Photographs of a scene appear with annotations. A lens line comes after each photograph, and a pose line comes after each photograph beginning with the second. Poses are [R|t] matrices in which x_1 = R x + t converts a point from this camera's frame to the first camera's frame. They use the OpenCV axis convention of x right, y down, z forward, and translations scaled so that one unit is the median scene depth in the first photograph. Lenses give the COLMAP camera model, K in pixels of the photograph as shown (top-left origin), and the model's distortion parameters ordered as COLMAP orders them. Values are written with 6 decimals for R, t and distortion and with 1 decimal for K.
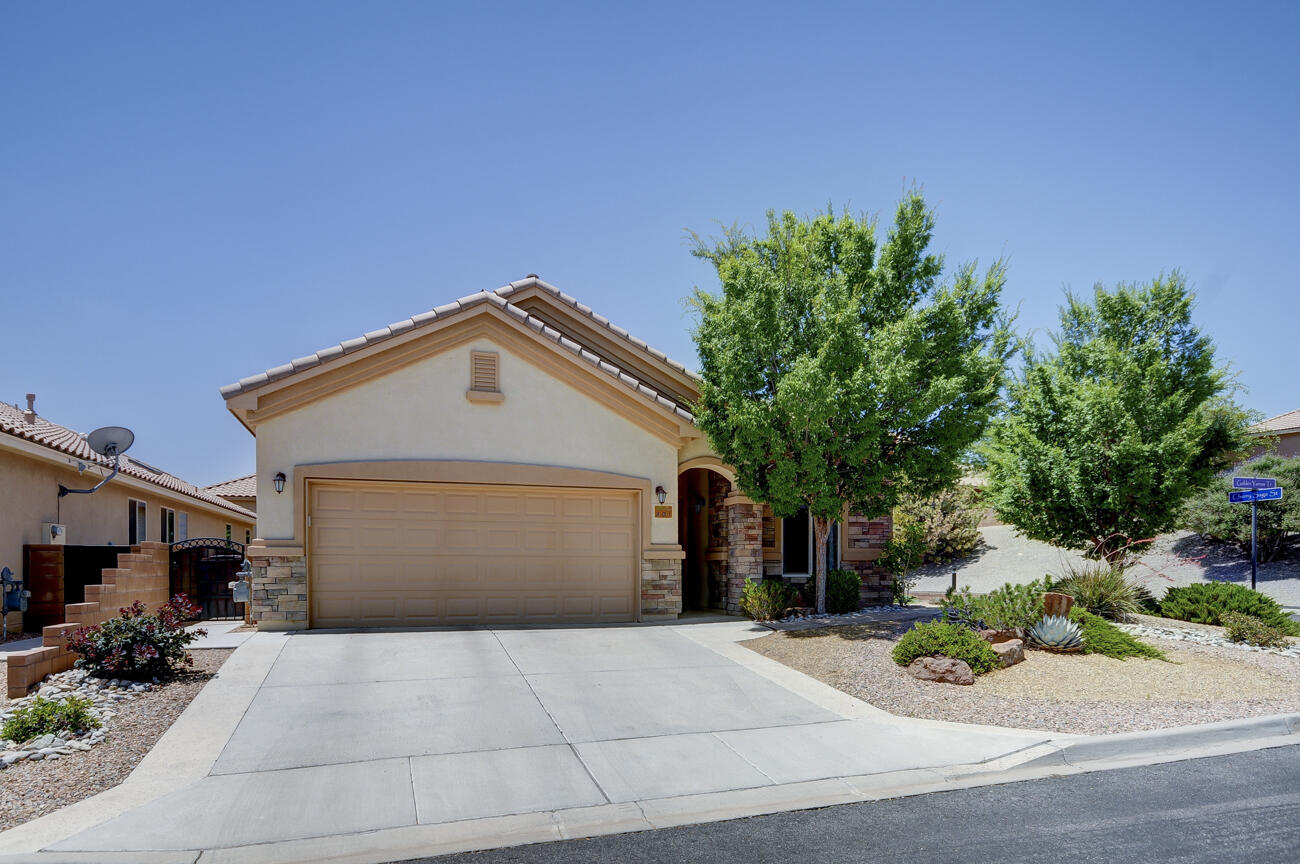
lens RADIAL K [[794.4, 0, 622.9], [0, 794.4, 438.9], [0, 0, 1]] dist [0.019703, 0.001771]
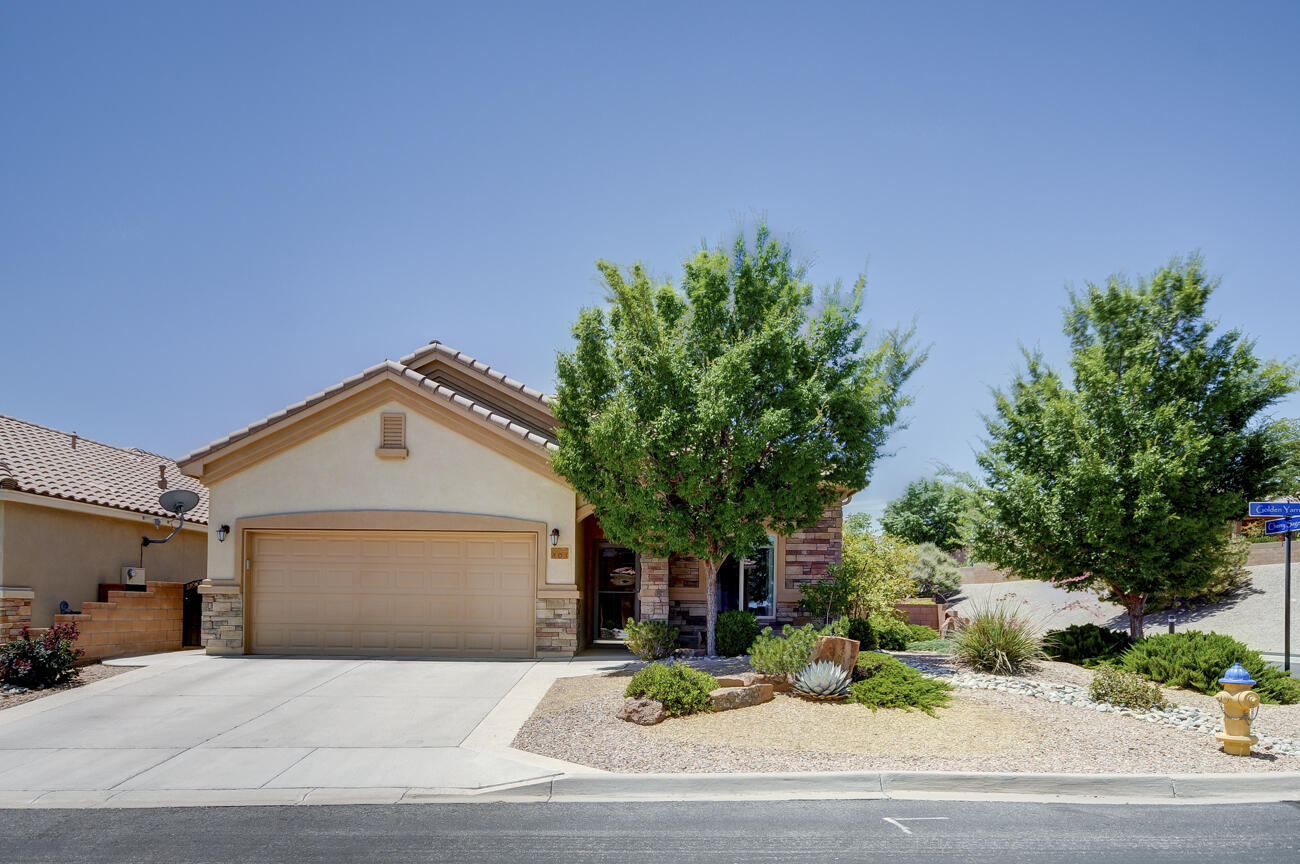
lens RADIAL K [[823.3, 0, 647.3], [0, 823.3, 458.5], [0, 0, 1]] dist [0.019884, 0.002211]
pose [[0.943480, -0.047891, -0.327951, 0.547677], [0.041139, 0.998775, -0.027500, 0.001623], [0.328866, 0.012454, 0.944295, 0.012515]]
